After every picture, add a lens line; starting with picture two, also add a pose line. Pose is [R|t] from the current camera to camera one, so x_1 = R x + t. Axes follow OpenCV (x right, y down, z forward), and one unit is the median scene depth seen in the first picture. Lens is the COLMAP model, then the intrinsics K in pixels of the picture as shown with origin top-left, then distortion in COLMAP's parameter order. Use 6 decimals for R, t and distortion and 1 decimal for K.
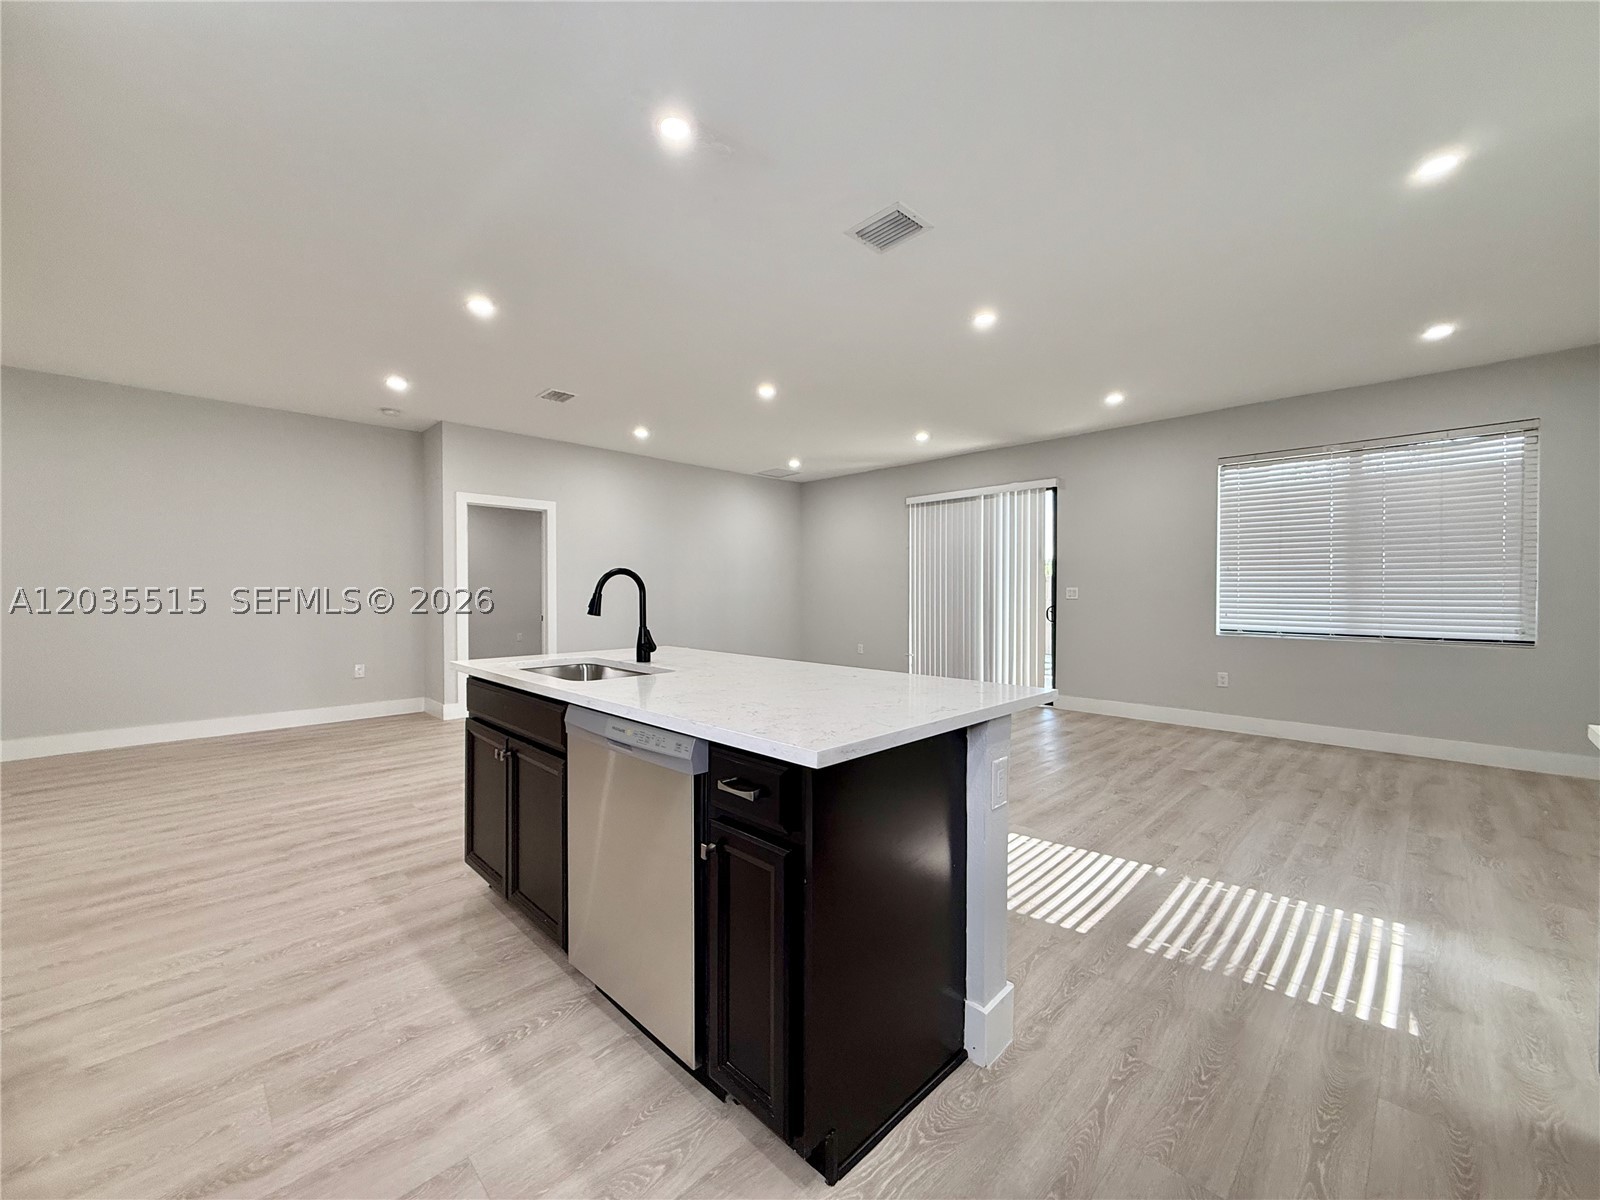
lens RADIAL K [[638.2, 0, 792.5], [0, 638.2, 599.1], [0, 0, 1]] dist [-0.000009, 0.000517]
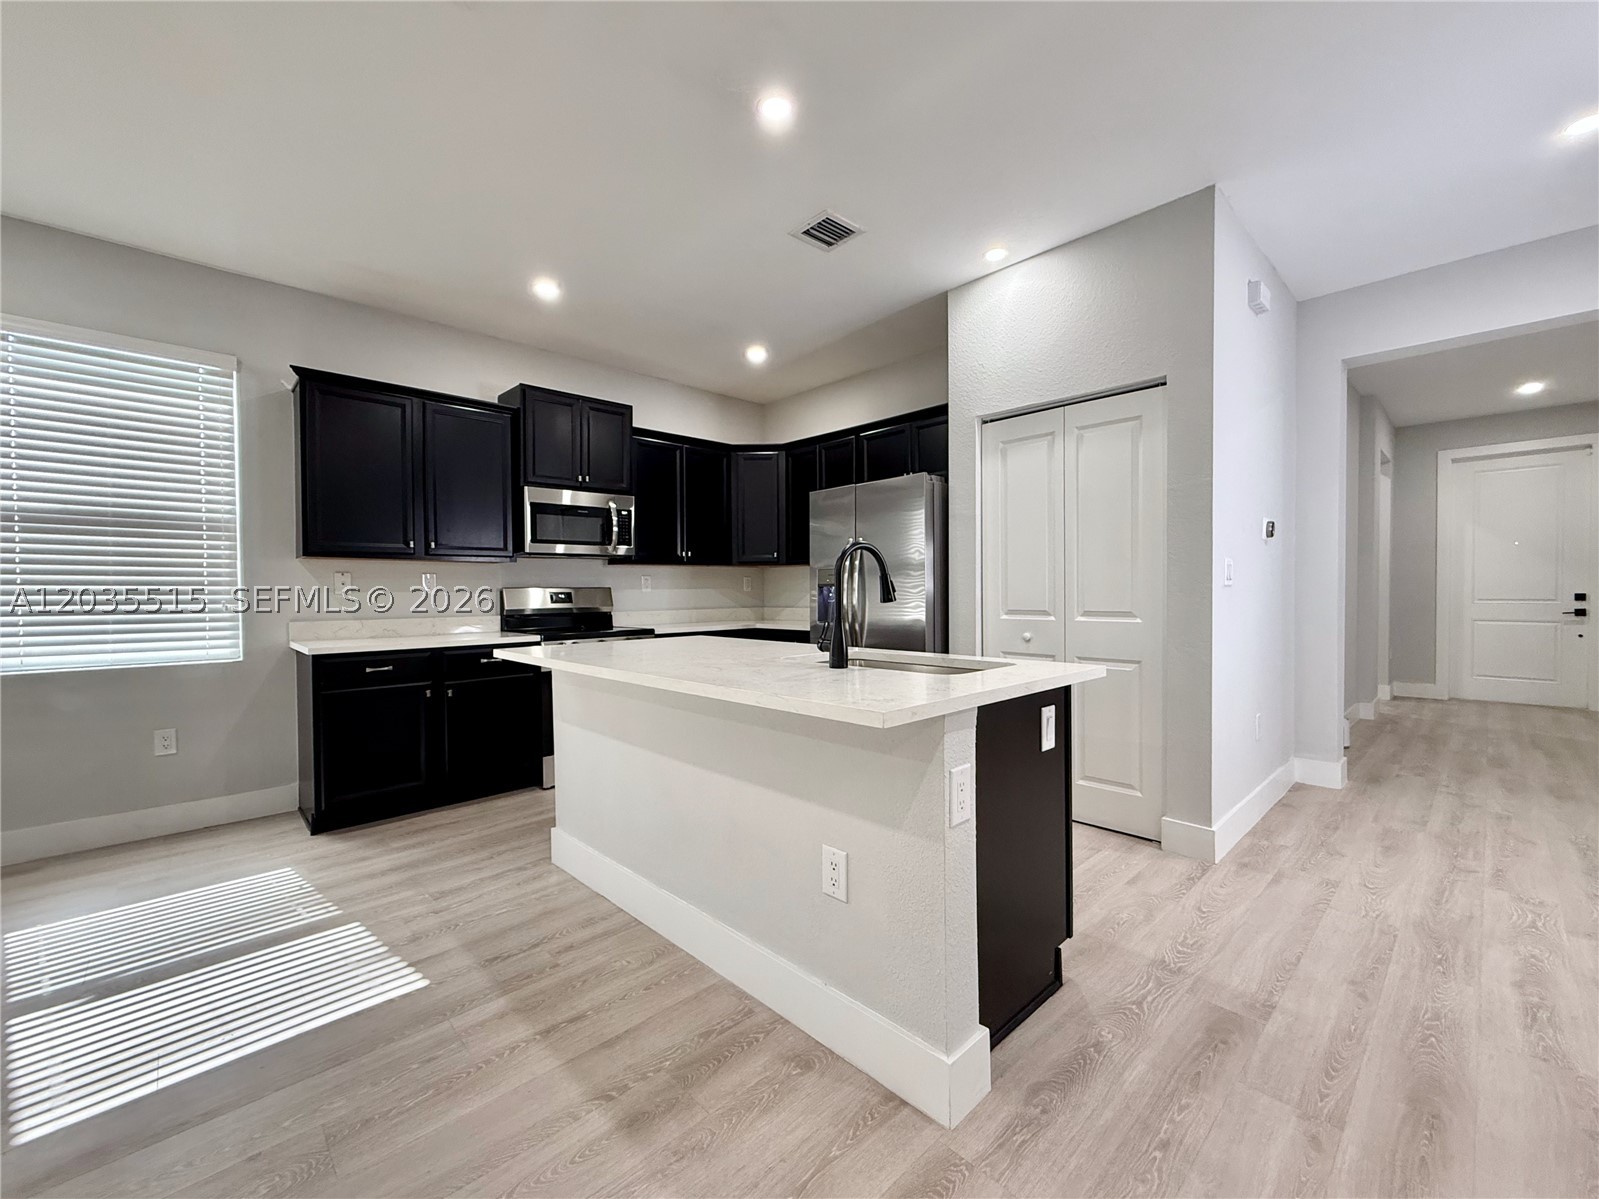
lens RADIAL K [[658.9, 0, 795.6], [0, 658.9, 599.7], [0, 0, 1]] dist [0.001128, 0.000090]
pose [[-0.999818, 0.006938, 0.017781, -0.172146], [0.007448, 0.999557, 0.028809, -0.001938], [-0.017574, 0.028936, -0.999427, 1.545143]]
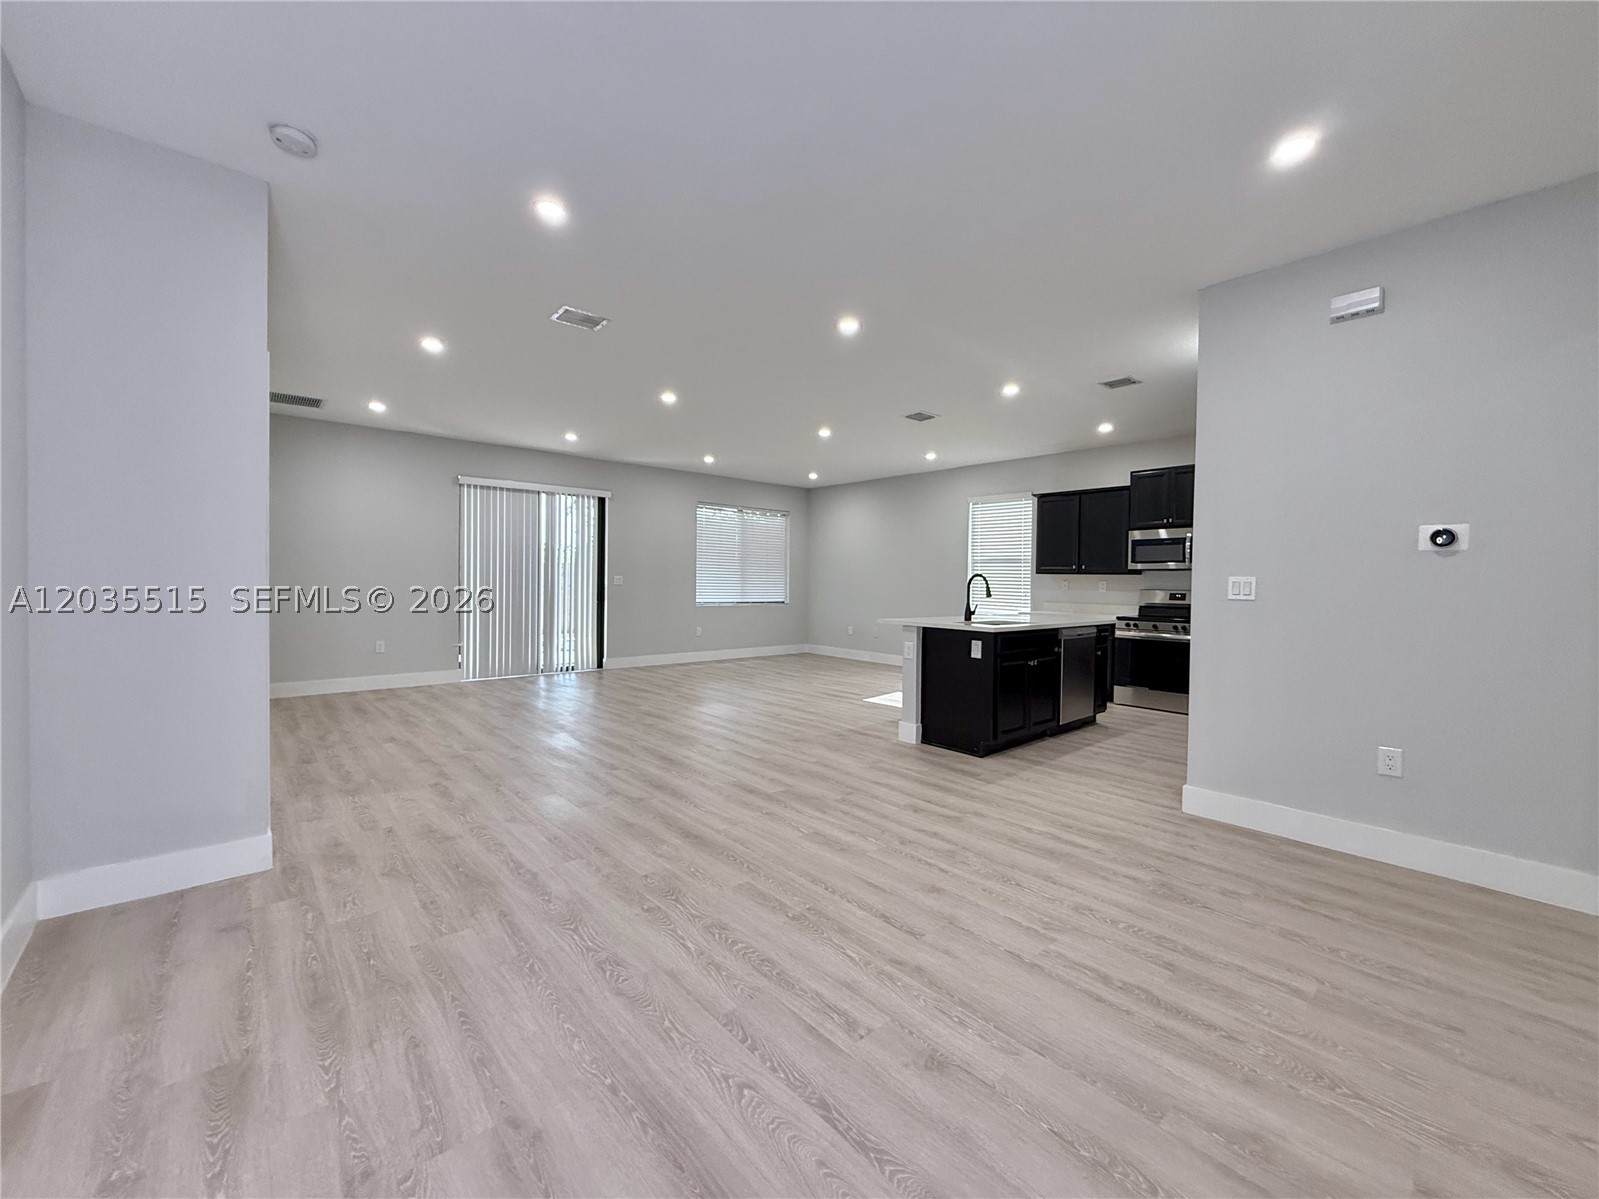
lens RADIAL K [[649.2, 0, 791.1], [0, 649.2, 593.1], [0, 0, 1]] dist [0.000518, -0.000008]
pose [[0.052709, -0.018819, 0.998433, -1.989319], [-0.002086, 0.999818, 0.018955, -0.020874], [-0.998608, -0.003082, 0.052660, 1.268072]]
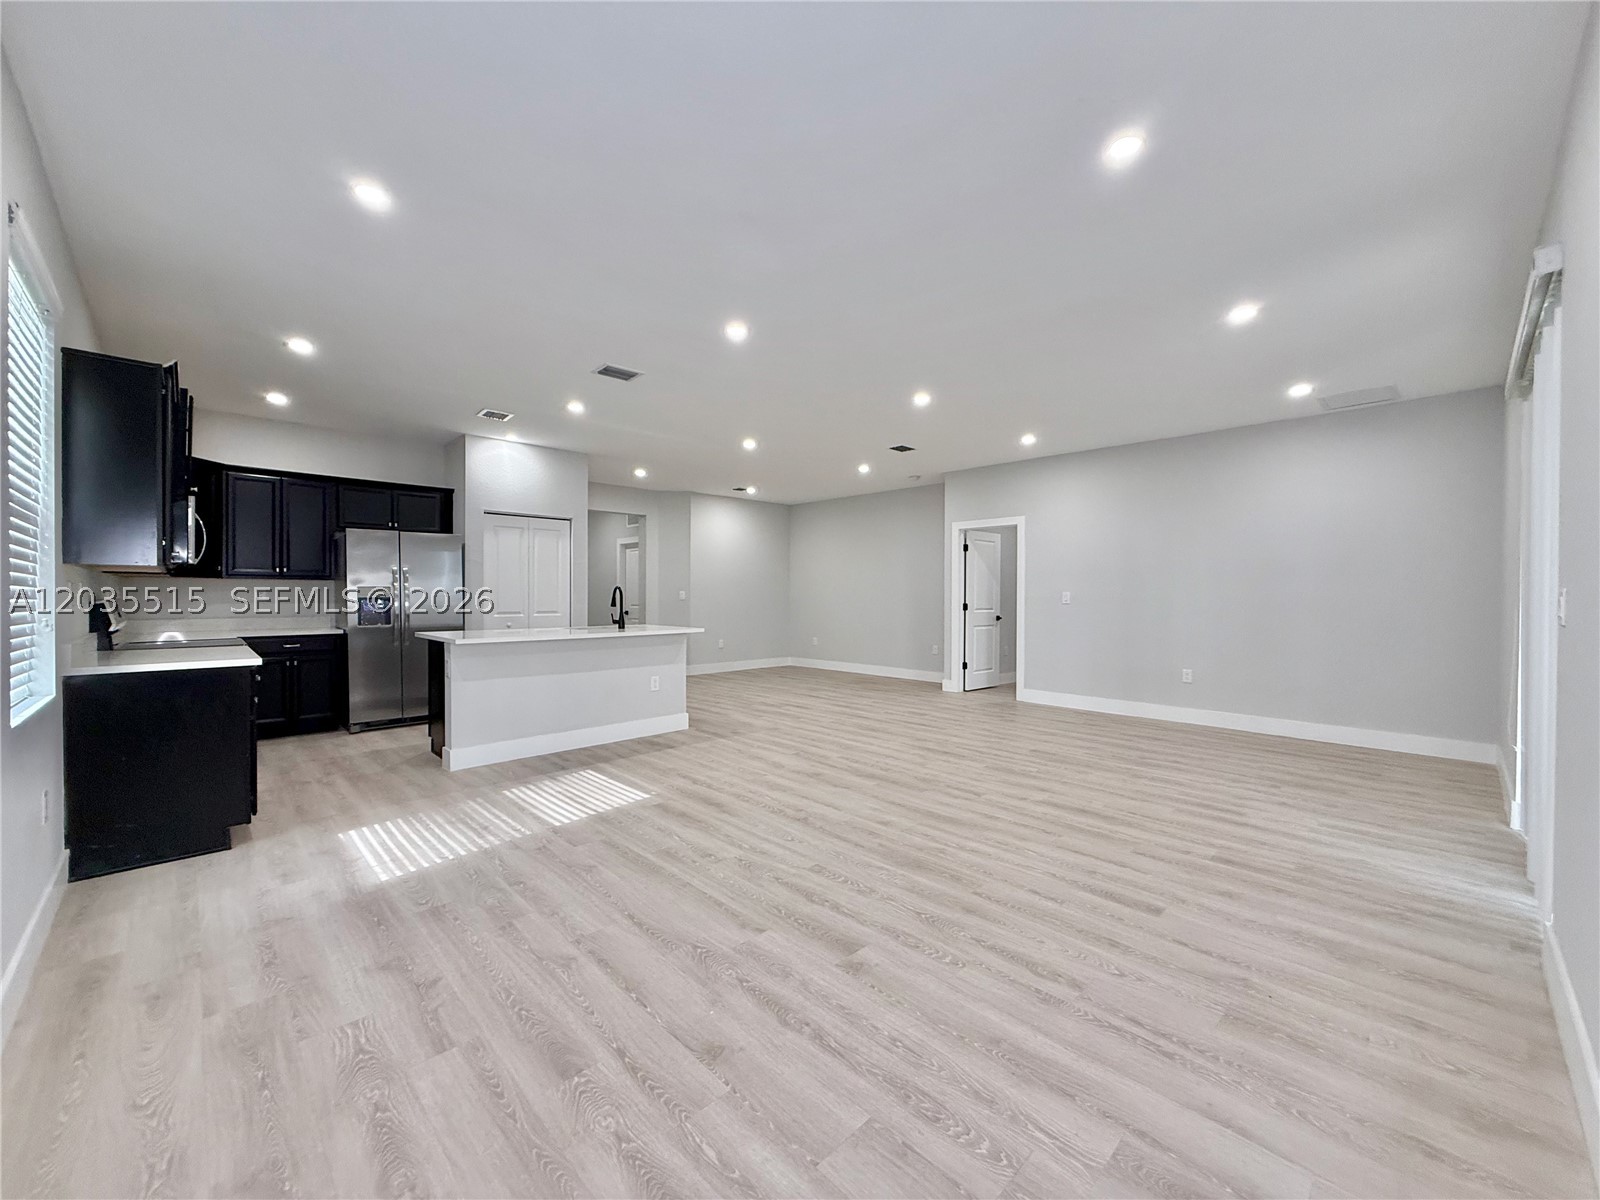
lens RADIAL K [[630.0, 0, 783.4], [0, 630.0, 600.5], [0, 0, 1]] dist [-0.000315, -0.000054]
pose [[-0.024019, 0.007136, -0.999686, 1.670794], [-0.015239, 0.999856, 0.007504, -0.019249], [0.999595, 0.015414, -0.023907, 1.410514]]
